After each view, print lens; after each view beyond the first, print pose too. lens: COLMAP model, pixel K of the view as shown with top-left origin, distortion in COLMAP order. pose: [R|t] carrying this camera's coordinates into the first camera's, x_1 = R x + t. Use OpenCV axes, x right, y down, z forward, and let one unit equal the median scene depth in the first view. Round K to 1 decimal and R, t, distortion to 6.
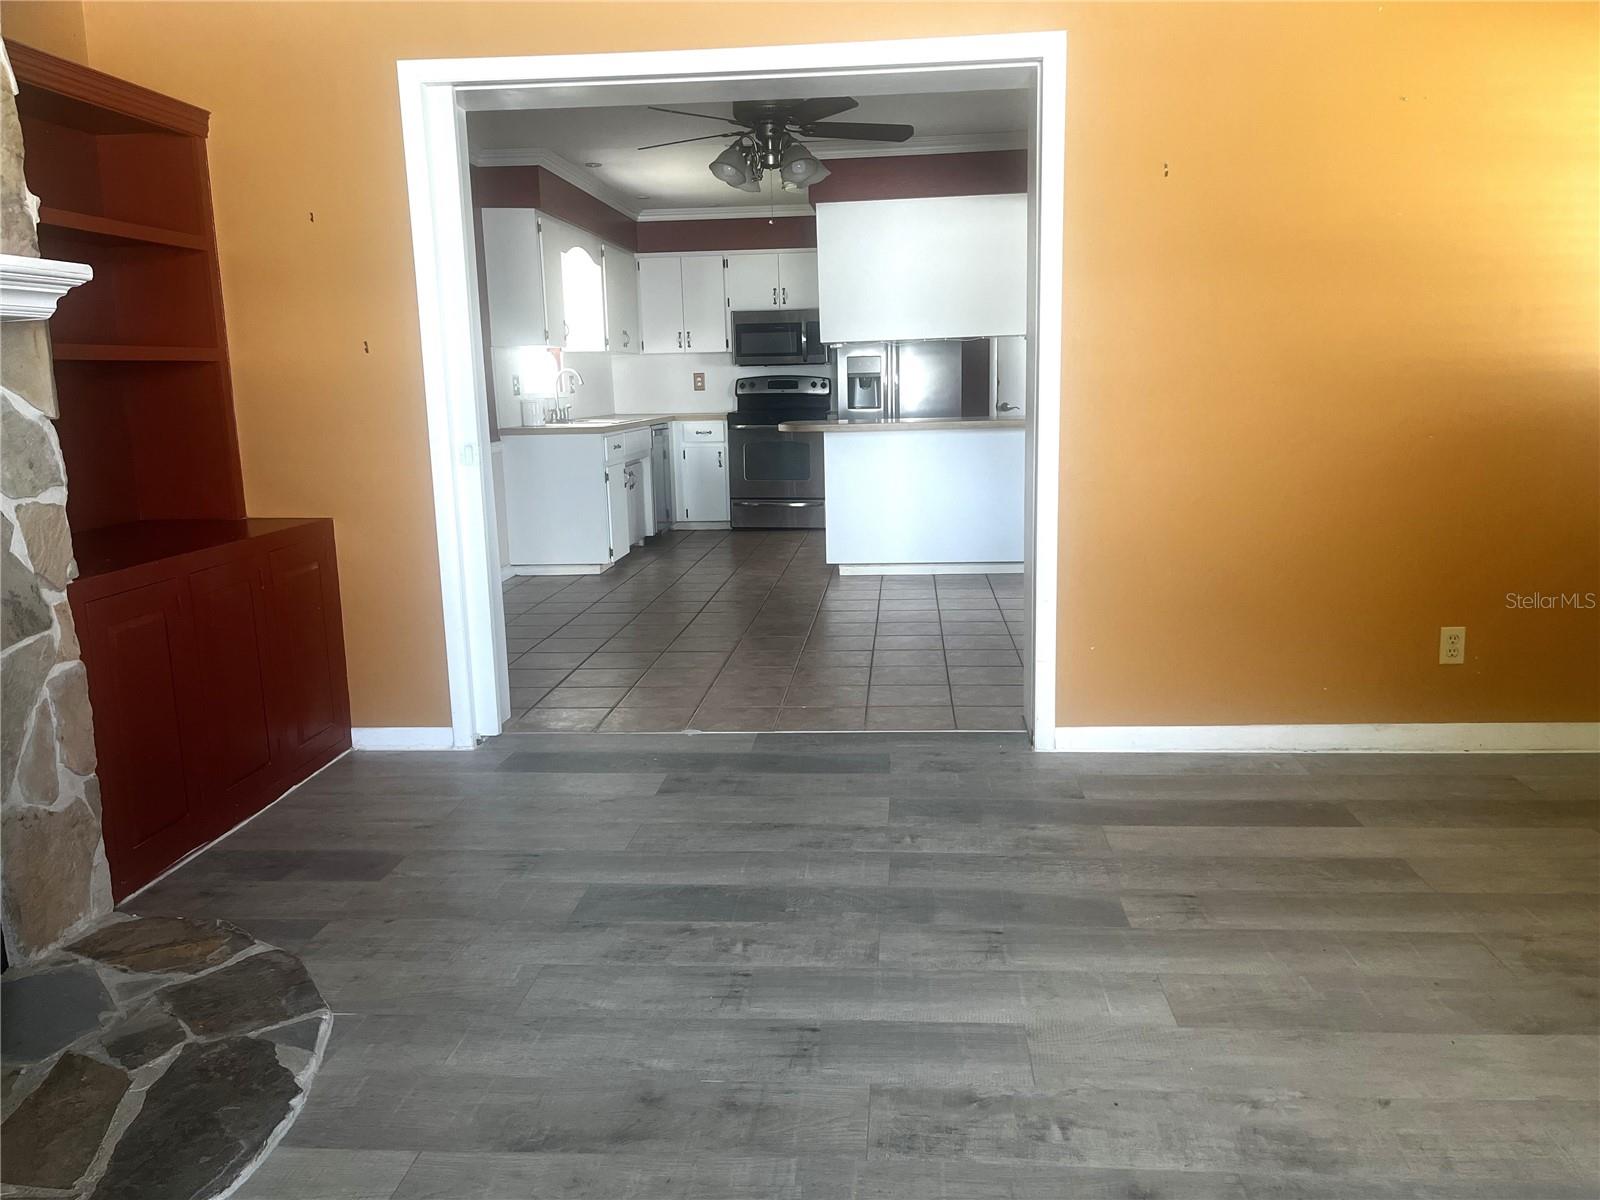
lens RADIAL K [[1226.7, 0, 800.0], [0, 1226.7, 600.0], [0, 0, 1]] dist [0.052813, -0.058481]
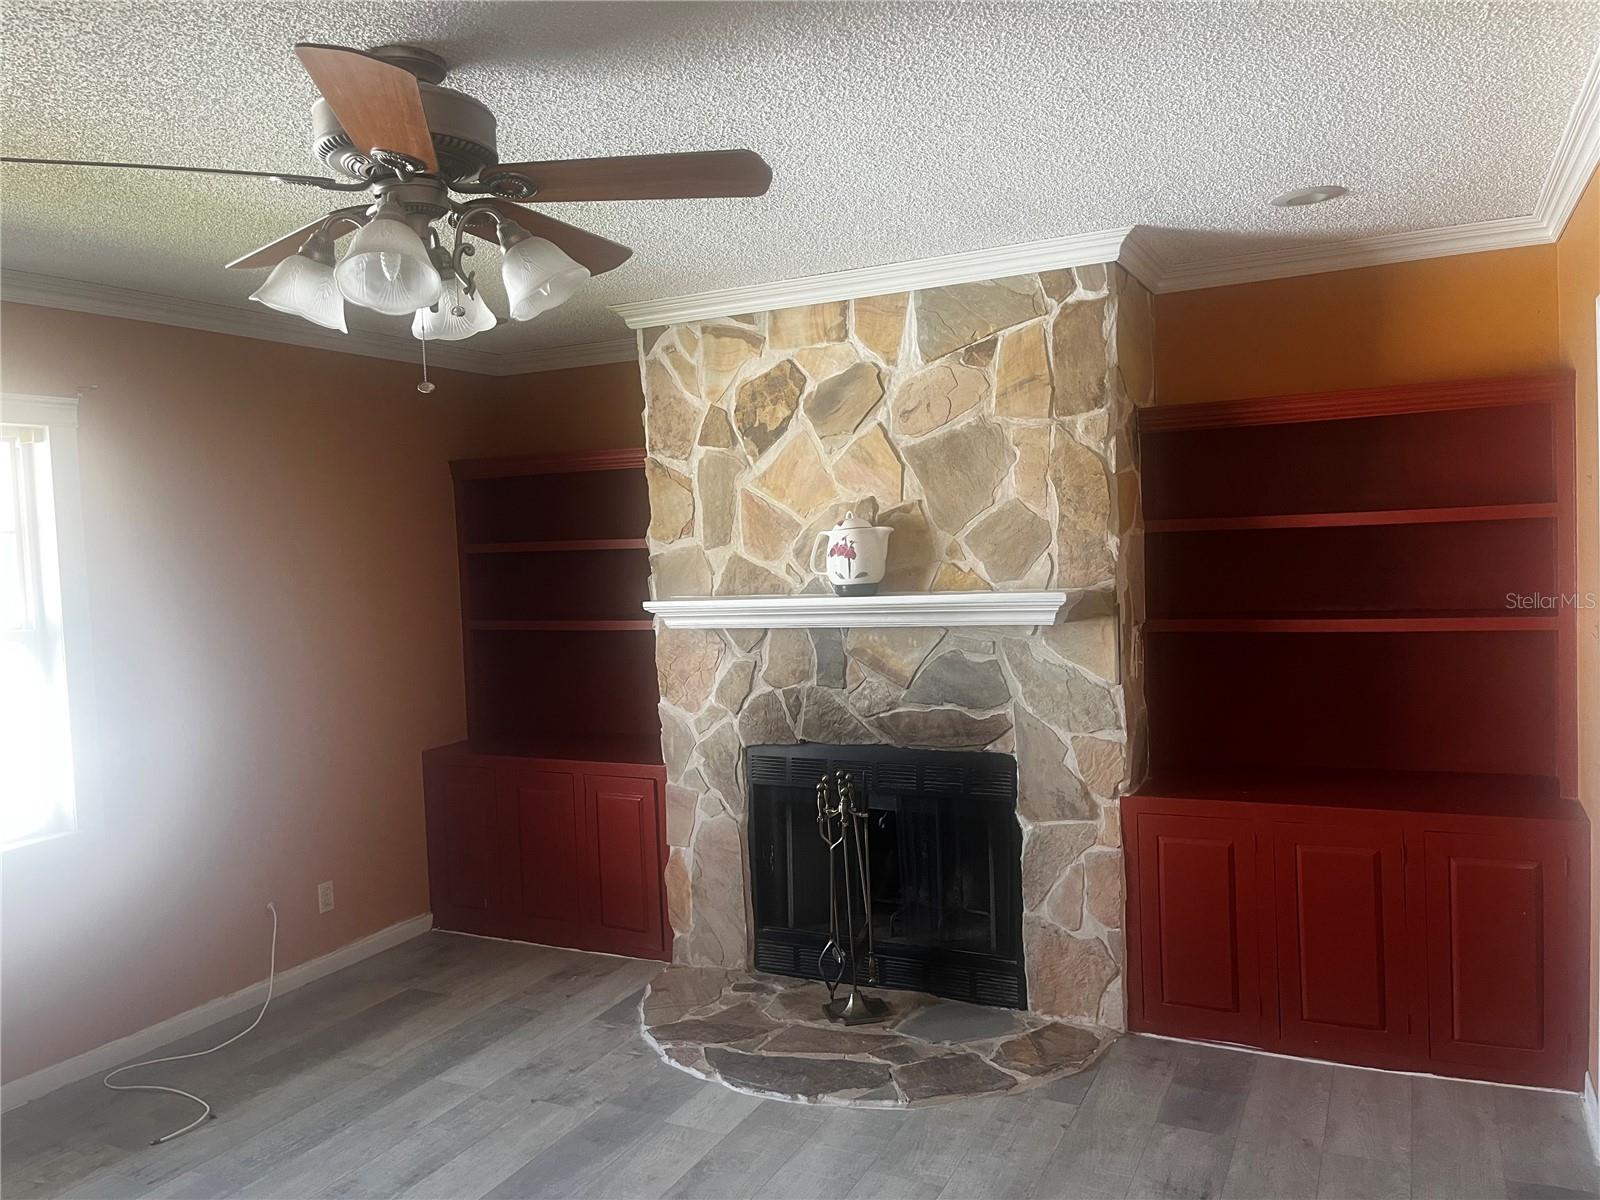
lens RADIAL K [[1226.7, 0, 800.0], [0, 1226.7, 600.0], [0, 0, 1]] dist [0.052813, -0.058481]
pose [[-0.369114, 0.093016, -0.924718, 0.905325], [-0.109848, 0.983638, 0.142790, -0.425143], [0.922870, 0.154285, -0.352857, 1.193494]]
